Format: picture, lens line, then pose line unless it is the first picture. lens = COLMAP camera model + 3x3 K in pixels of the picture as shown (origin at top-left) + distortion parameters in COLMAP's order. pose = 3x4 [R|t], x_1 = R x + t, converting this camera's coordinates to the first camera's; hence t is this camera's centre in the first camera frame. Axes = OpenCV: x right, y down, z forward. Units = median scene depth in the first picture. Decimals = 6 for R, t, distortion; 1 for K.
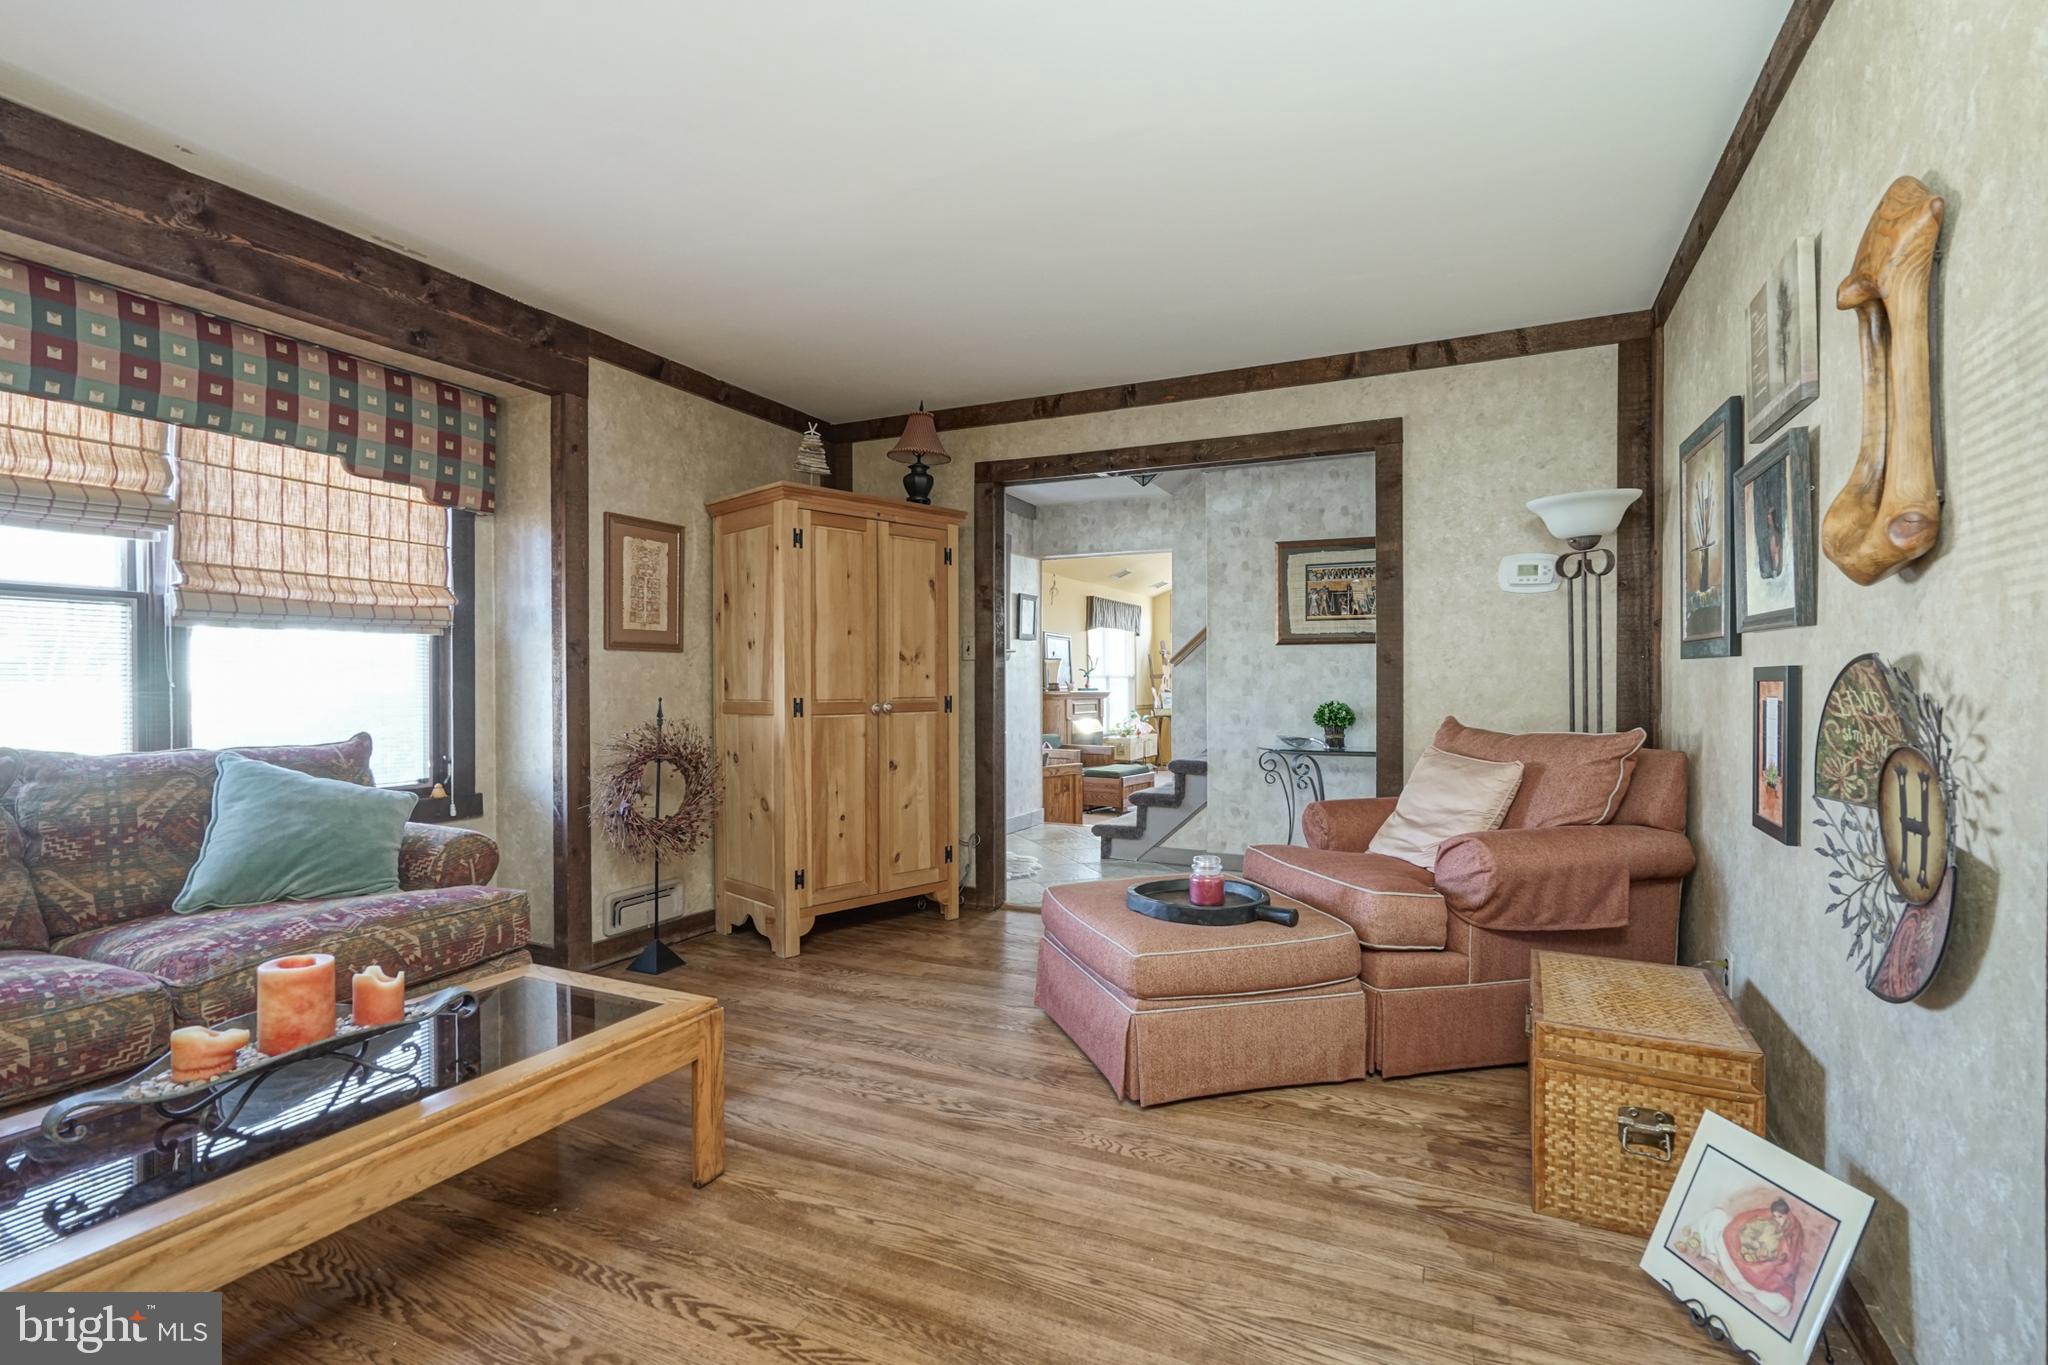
lens RADIAL K [[943.0, 0, 1020.0], [0, 943.0, 683.0], [0, 0, 1]] dist [0.000877, -0.000201]
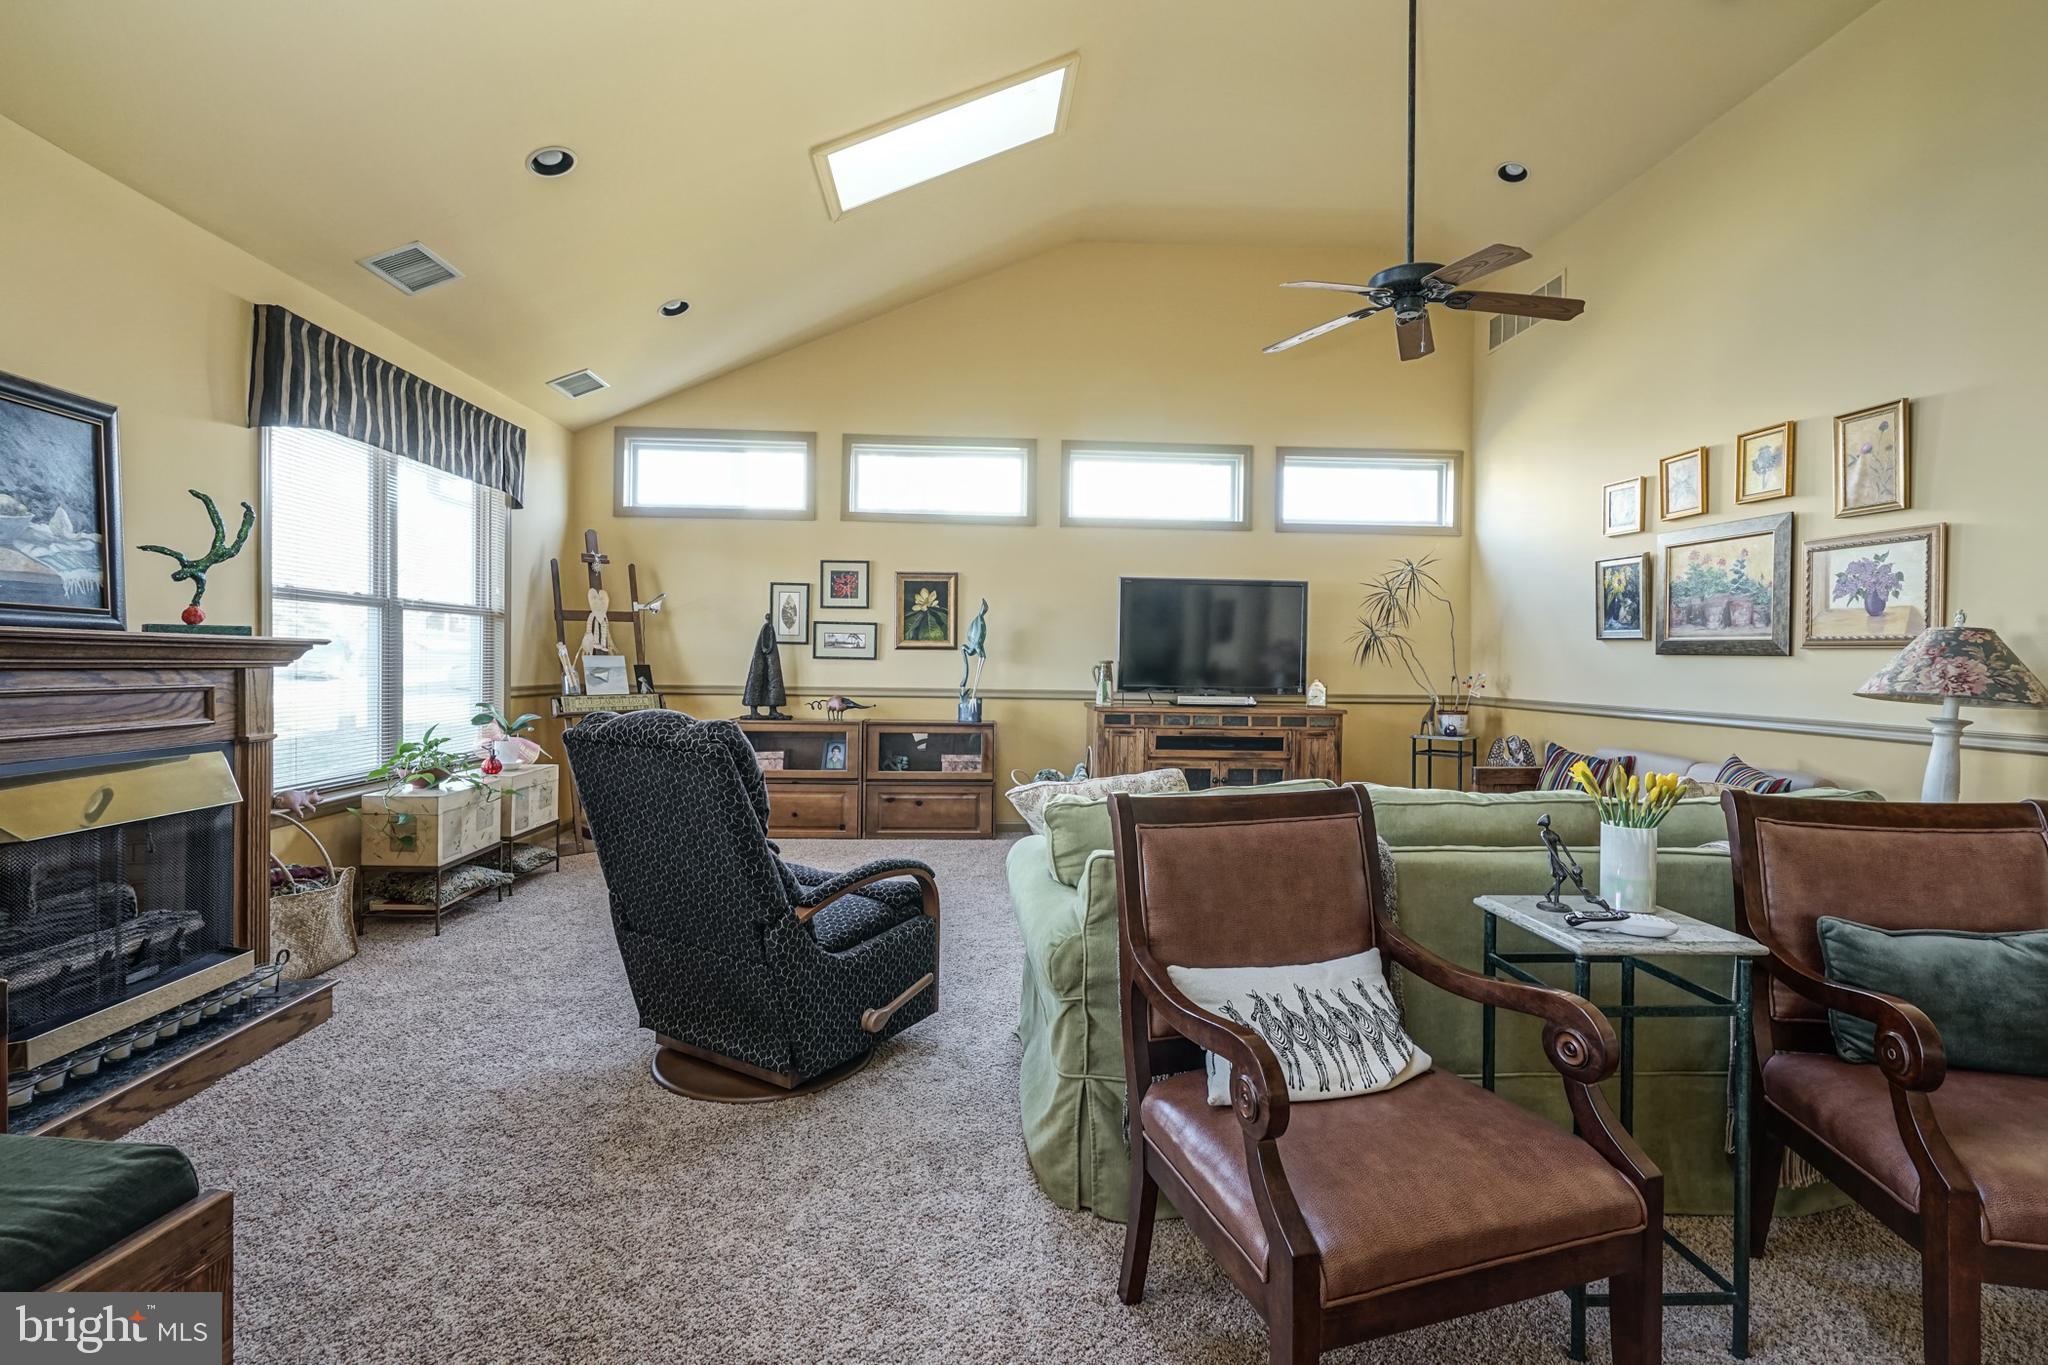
lens RADIAL K [[943.0, 0, 1018.3], [0, 943.0, 674.7], [0, 0, 1]] dist [0.000877, -0.000201]
pose [[0.881426, 0.008300, 0.472249, 0.124188], [-0.014892, 0.999837, 0.010223, 0.011381], [-0.472087, -0.016044, 0.881406, 0.563541]]
